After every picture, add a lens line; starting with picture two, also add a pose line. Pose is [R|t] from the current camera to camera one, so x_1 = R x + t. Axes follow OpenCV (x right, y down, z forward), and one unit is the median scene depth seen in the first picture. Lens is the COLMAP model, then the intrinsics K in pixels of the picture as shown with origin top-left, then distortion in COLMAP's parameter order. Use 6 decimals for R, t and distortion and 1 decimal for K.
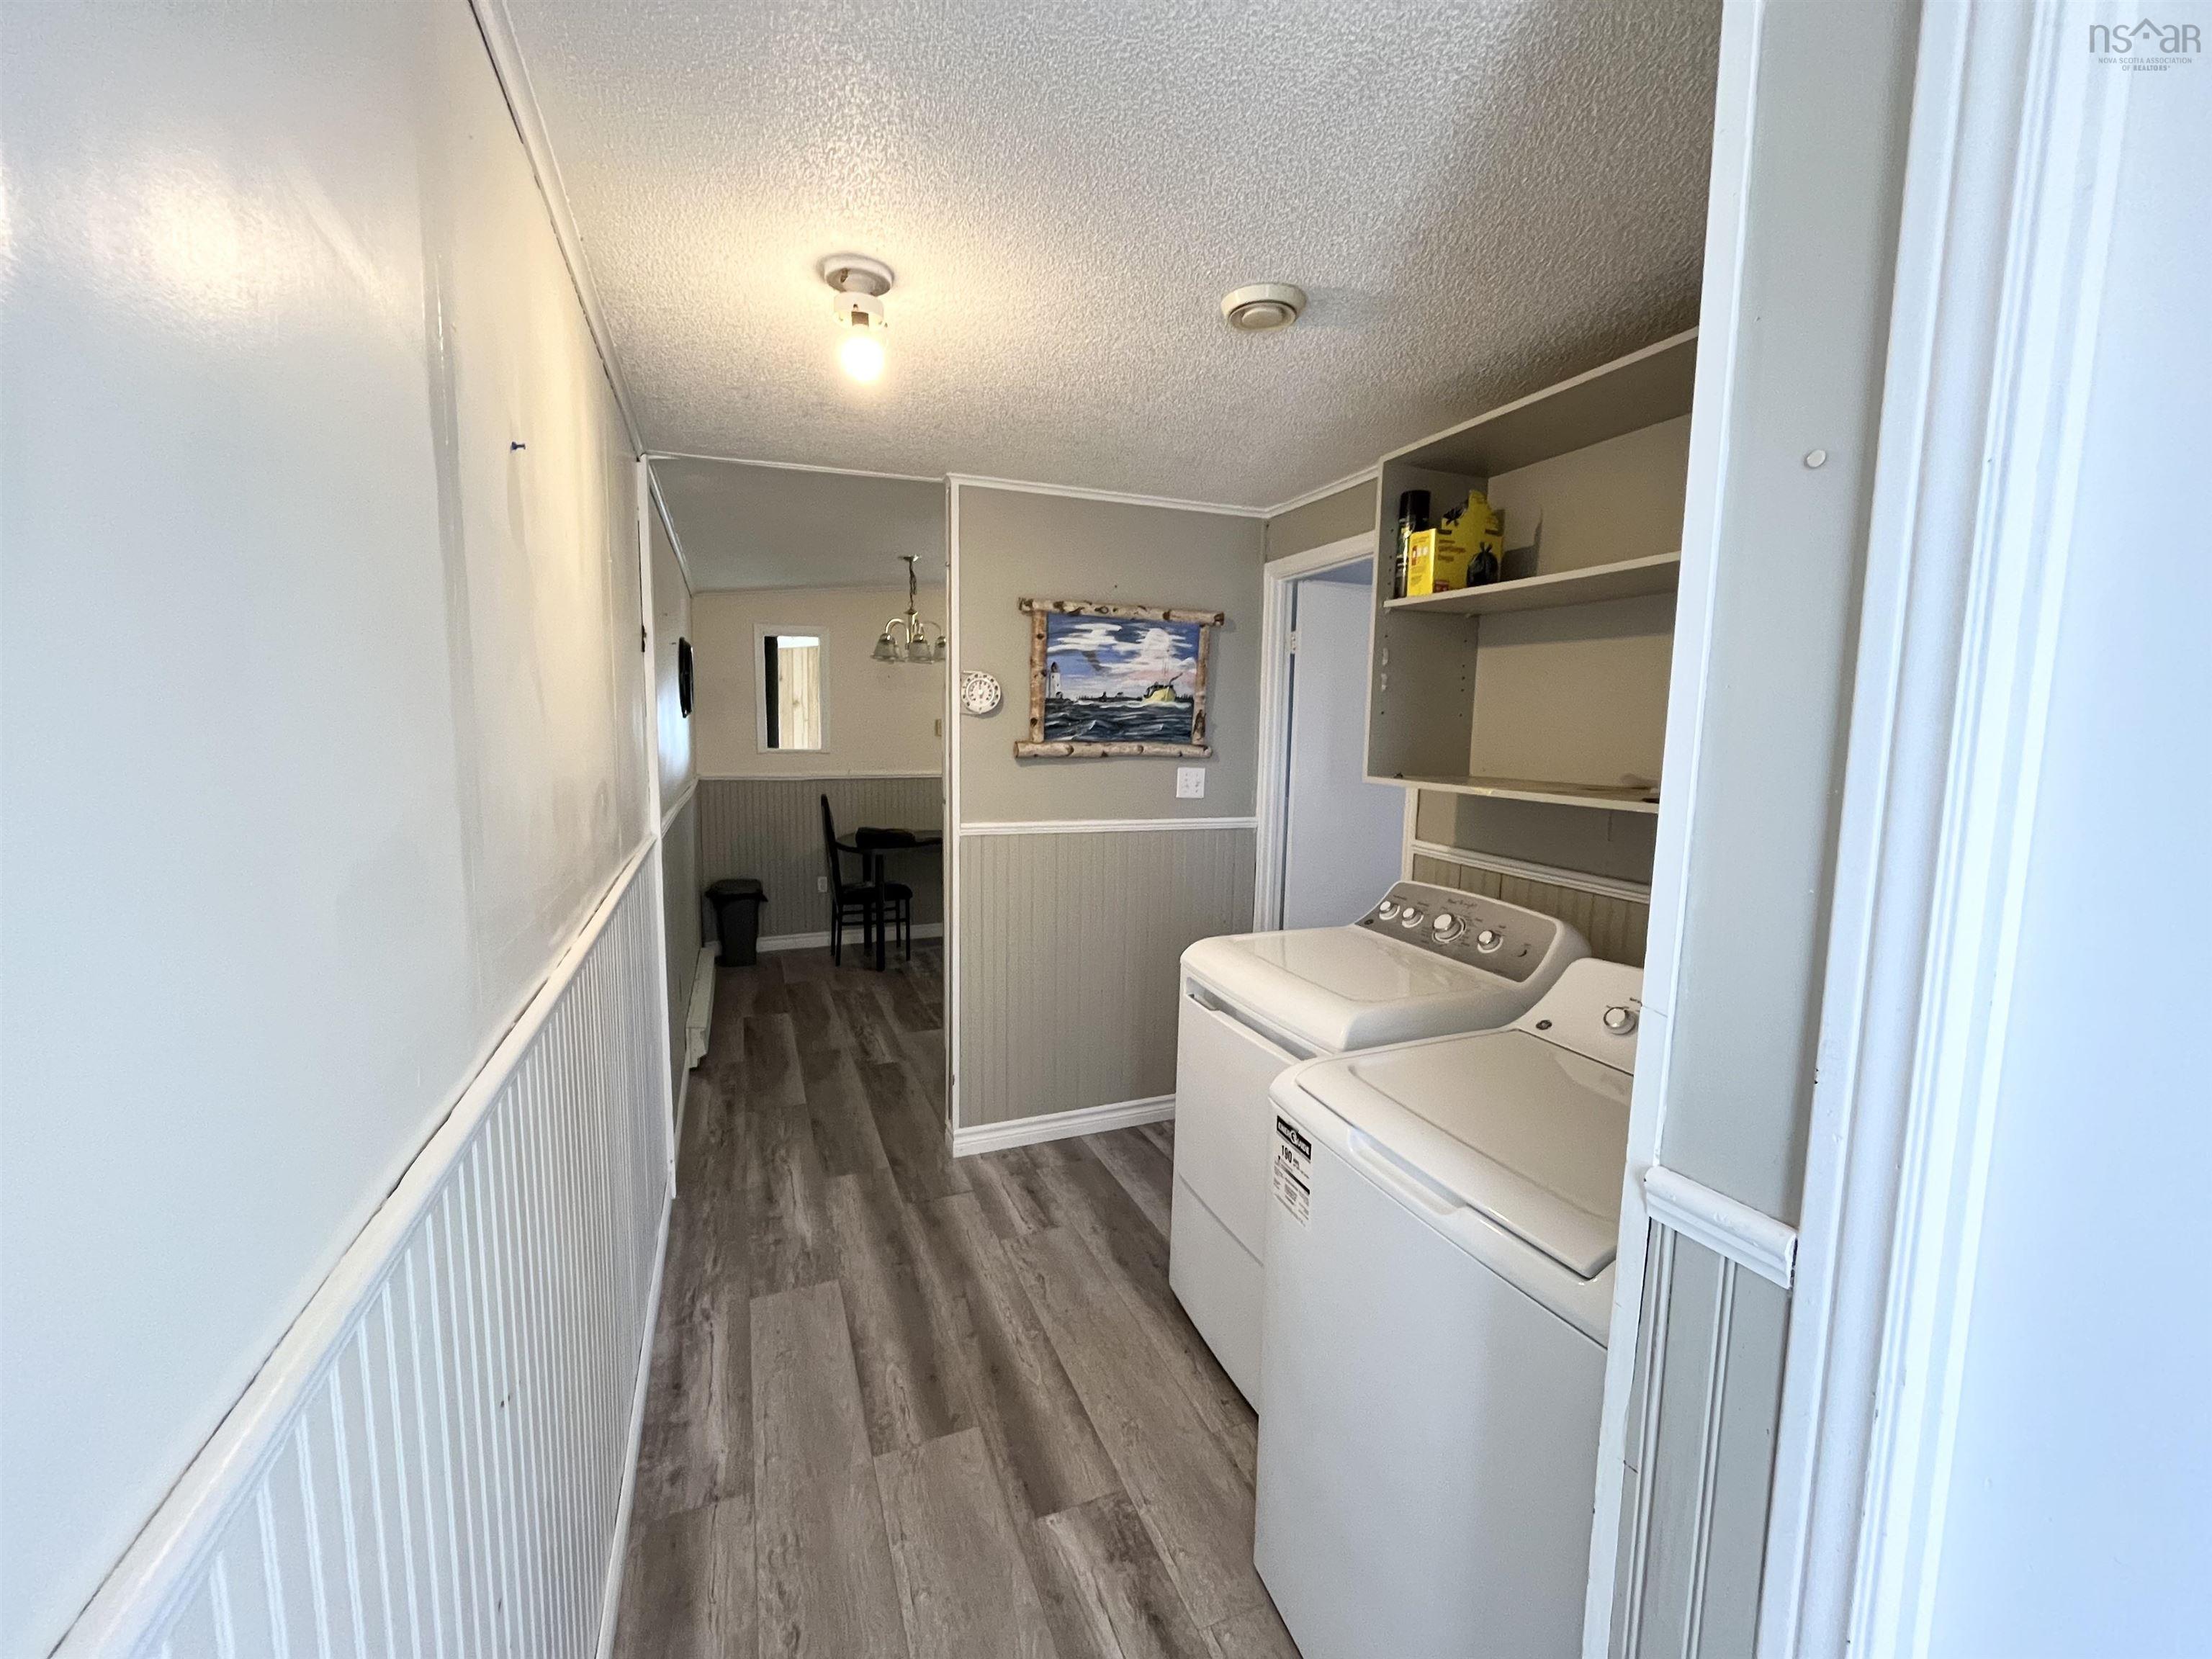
lens RADIAL K [[885.4, 0, 1106.0], [0, 885.4, 829.5], [0, 0, 1]] dist [0.002084, 0.000270]
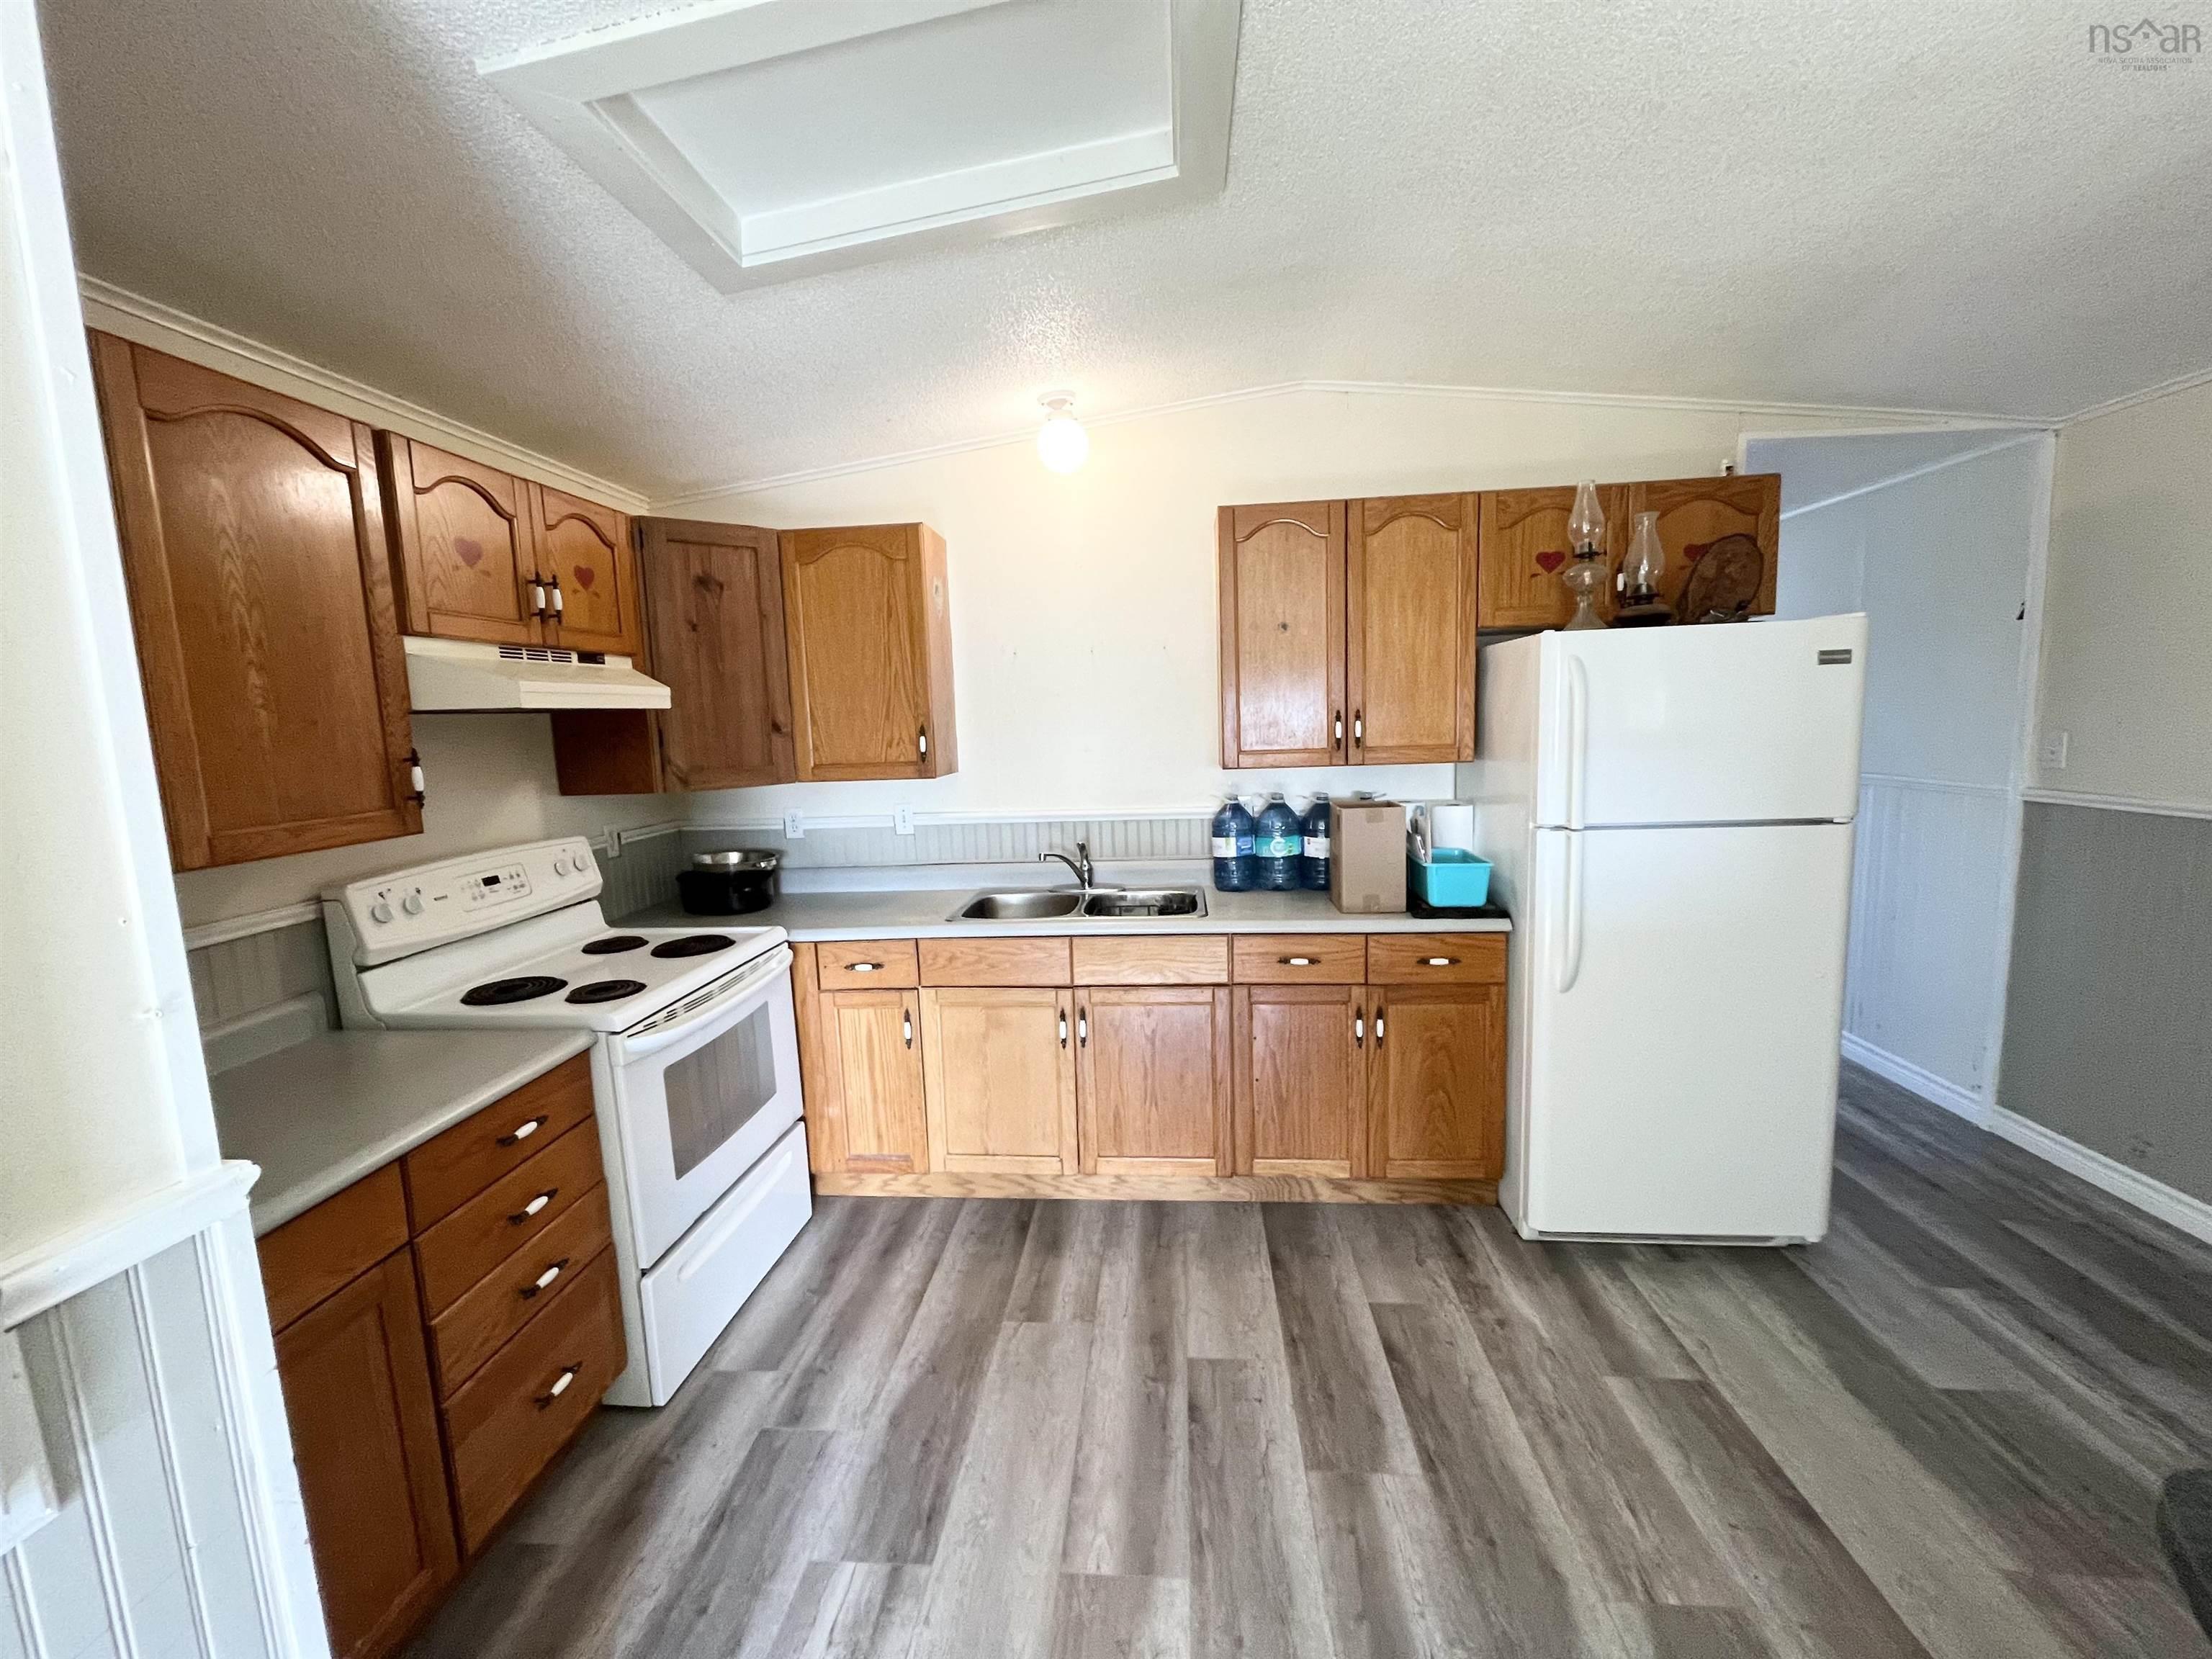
lens RADIAL K [[885.4, 0, 1106.0], [0, 885.4, 829.5], [0, 0, 1]] dist [0.002084, 0.000270]
pose [[-0.887098, -0.037086, 0.460089, -0.015075], [0.080386, 0.969122, 0.233110, -0.210195], [-0.454527, 0.243776, -0.856725, 1.744492]]
